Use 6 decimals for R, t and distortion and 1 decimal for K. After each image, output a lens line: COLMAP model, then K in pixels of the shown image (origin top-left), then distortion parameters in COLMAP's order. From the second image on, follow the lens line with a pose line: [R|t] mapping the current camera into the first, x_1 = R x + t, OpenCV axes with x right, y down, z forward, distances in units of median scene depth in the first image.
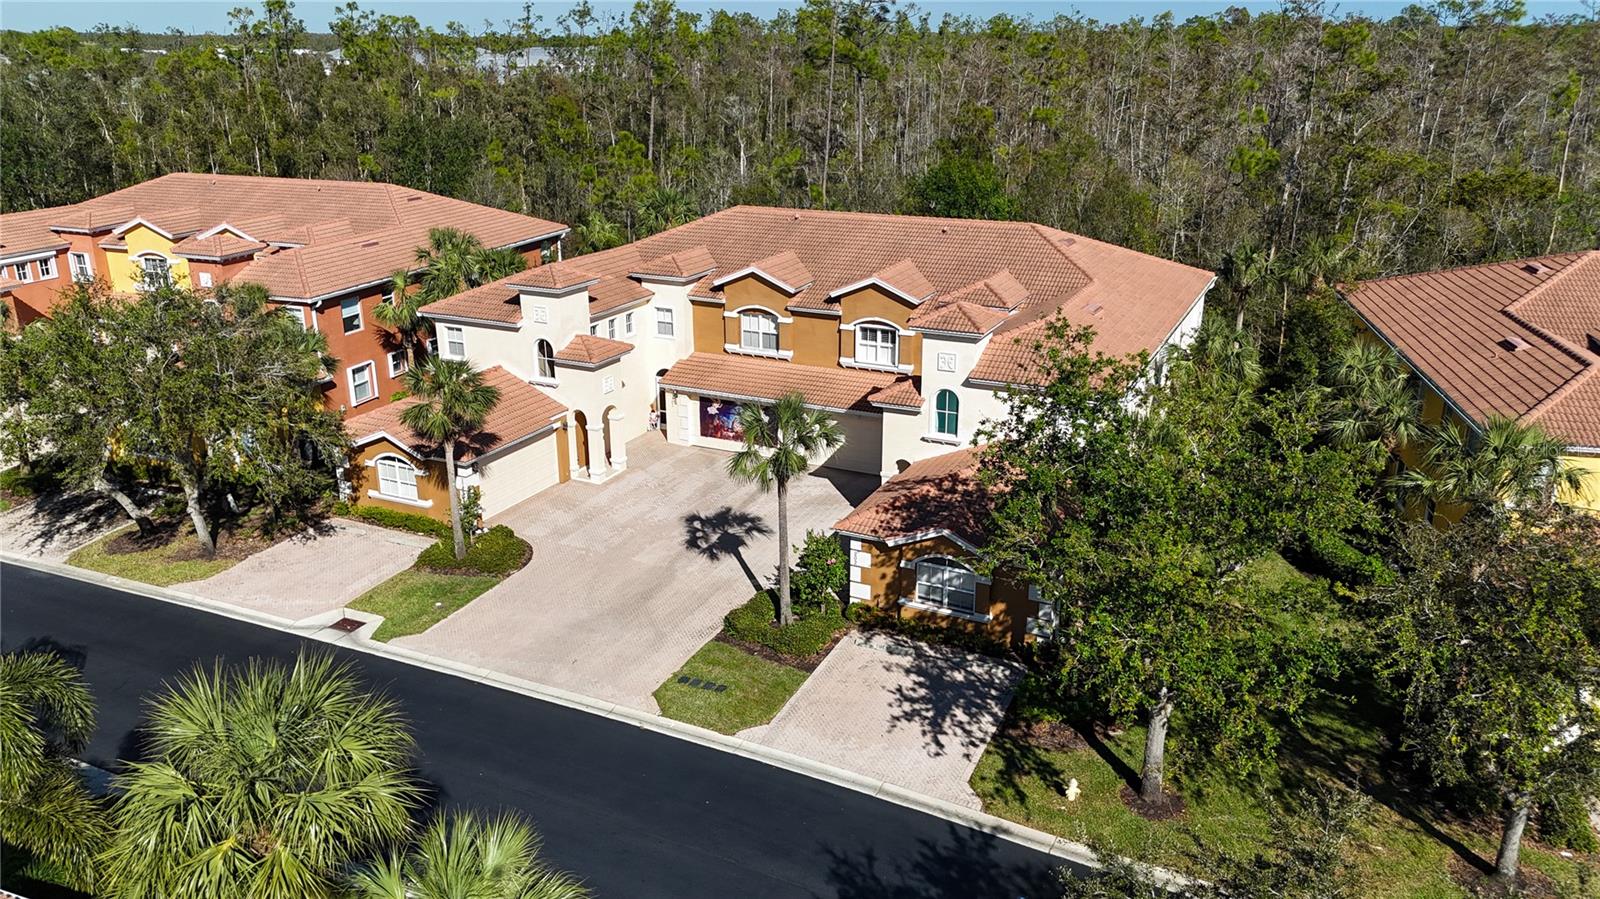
lens RADIAL K [[1176.3, 0, 804.9], [0, 1176.3, 443.0], [0, 0, 1]] dist [0.081262, -0.085836]
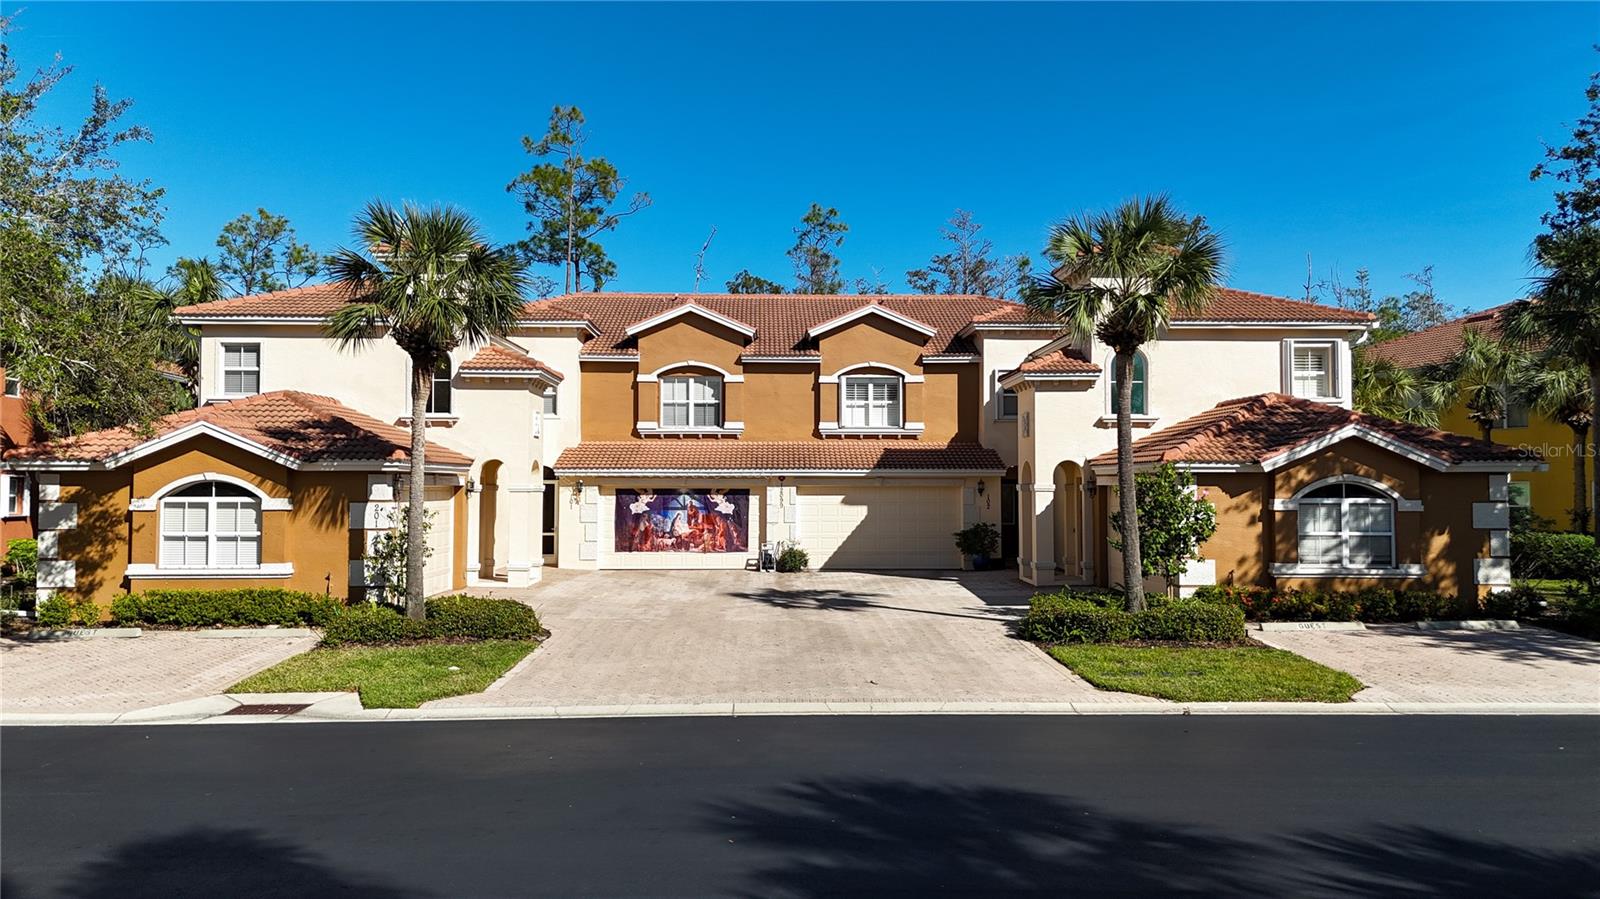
lens RADIAL K [[1176.3, 0, 802.3], [0, 1176.3, 442.3], [0, 0, 1]] dist [0.081262, -0.085836]
pose [[0.890284, 0.021193, 0.454913, -0.346663], [0.142383, 0.935886, -0.322249, 0.191809], [-0.432576, 0.351665, 0.830187, 0.453536]]
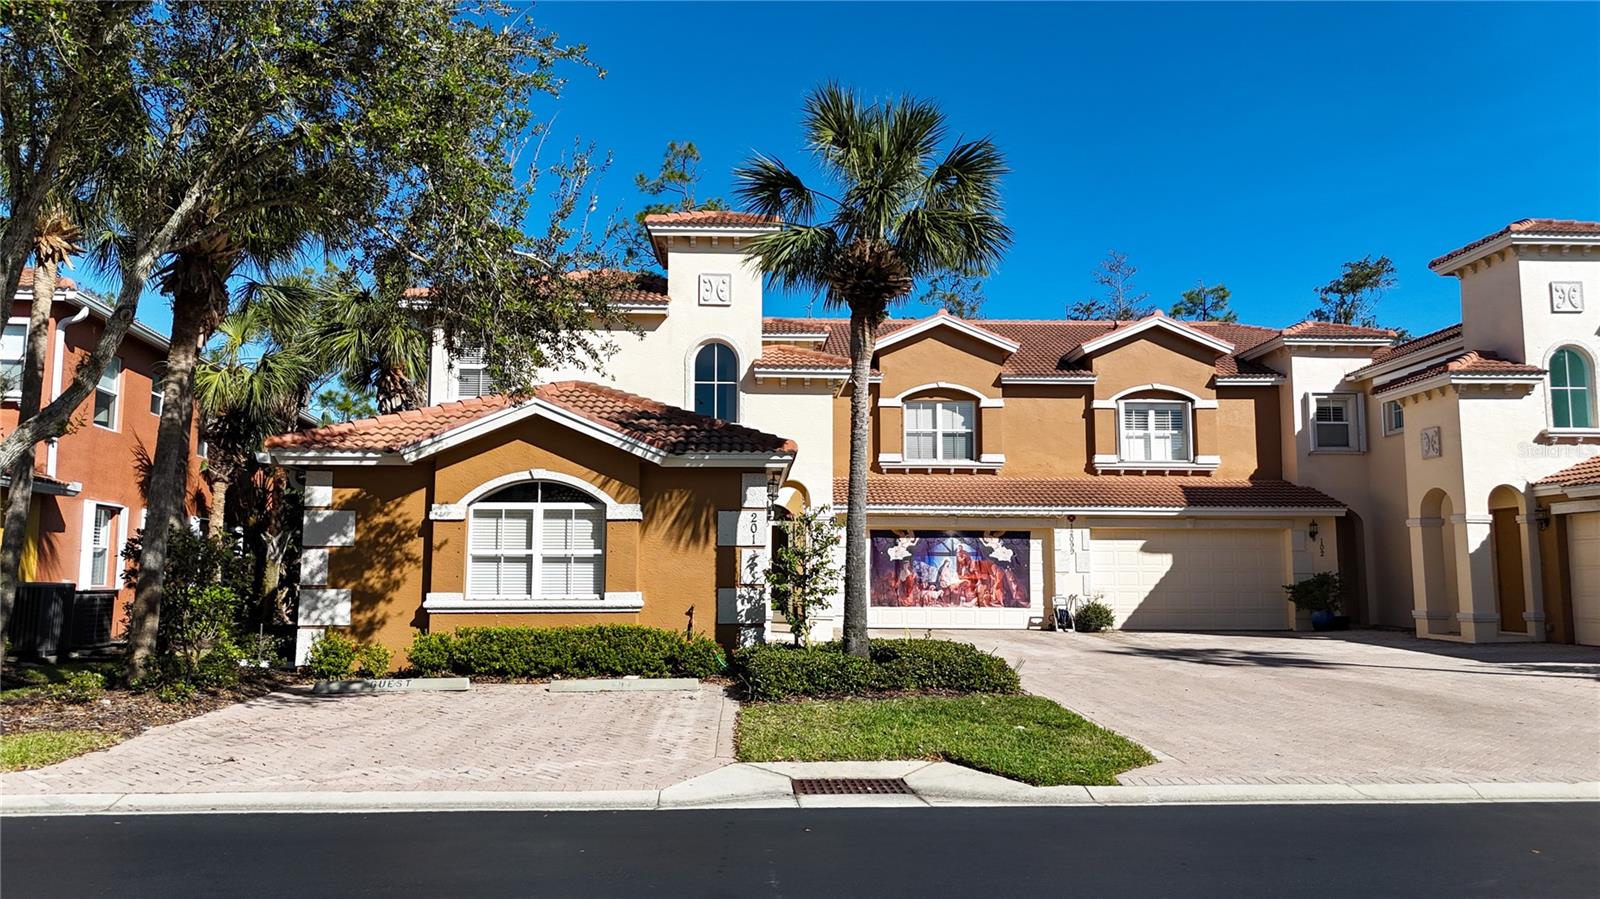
lens RADIAL K [[1176.3, 0, 795.9], [0, 1176.3, 439.9], [0, 0, 1]] dist [0.081262, -0.085836]
pose [[0.883006, 0.059690, 0.465551, -0.440257], [0.146563, 0.907219, -0.394301, 0.156118], [-0.445893, 0.416402, 0.792331, 0.648004]]
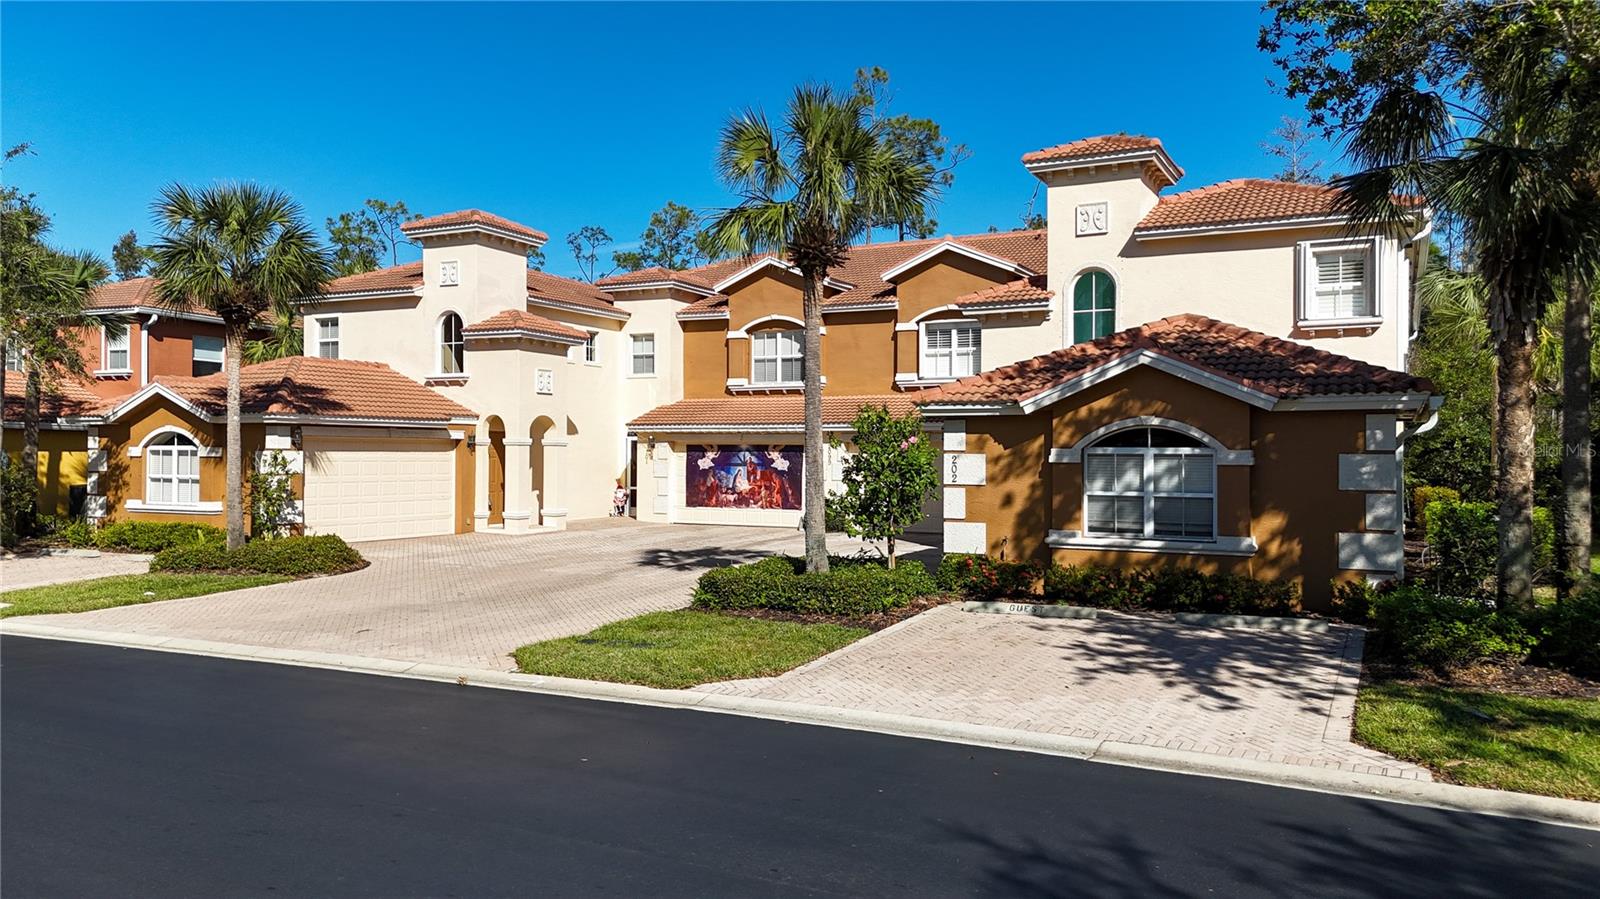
lens RADIAL K [[1176.3, 0, 807.6], [0, 1176.3, 451.0], [0, 0, 1]] dist [0.081262, -0.085836]
pose [[0.999806, 0.007315, -0.018303, -0.009117], [-0.012832, 0.946410, -0.322713, 0.209364], [0.014962, 0.322885, 0.946320, 0.420259]]
